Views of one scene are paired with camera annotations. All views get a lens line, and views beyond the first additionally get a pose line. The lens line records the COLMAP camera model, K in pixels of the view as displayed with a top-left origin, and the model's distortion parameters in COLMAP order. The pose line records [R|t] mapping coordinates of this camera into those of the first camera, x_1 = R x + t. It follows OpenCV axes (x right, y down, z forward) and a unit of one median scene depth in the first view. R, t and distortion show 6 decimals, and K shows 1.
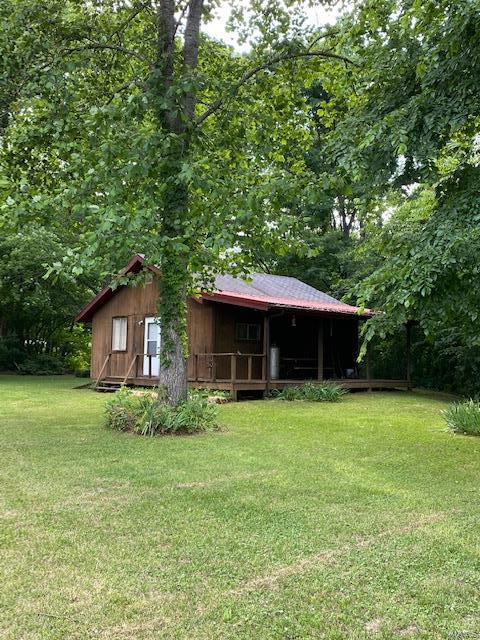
lens RADIAL K [[632.5, 0, 240.0], [0, 632.5, 320.0], [0, 0, 1]] dist [0.010071, 0.000217]
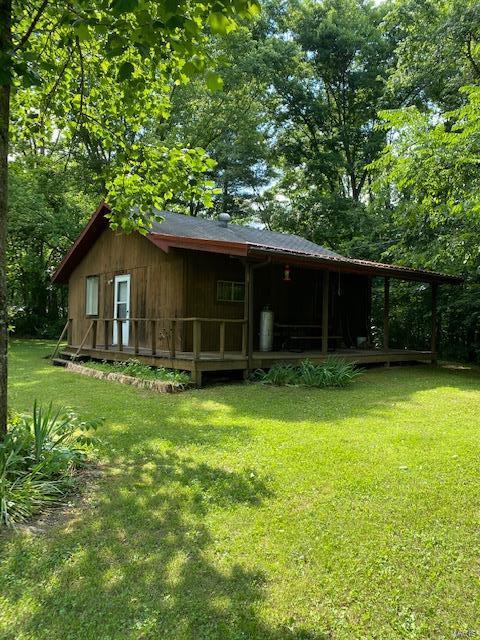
lens RADIAL K [[493.8, 0, 240.0], [0, 493.8, 320.0], [0, 0, 1]] dist [0.001310, -0.000668]
pose [[0.998616, 0.001177, -0.052585, 0.052646], [0.001653, 0.998554, 0.053739, 0.020947], [0.052572, -0.053752, 0.997169, 0.373703]]
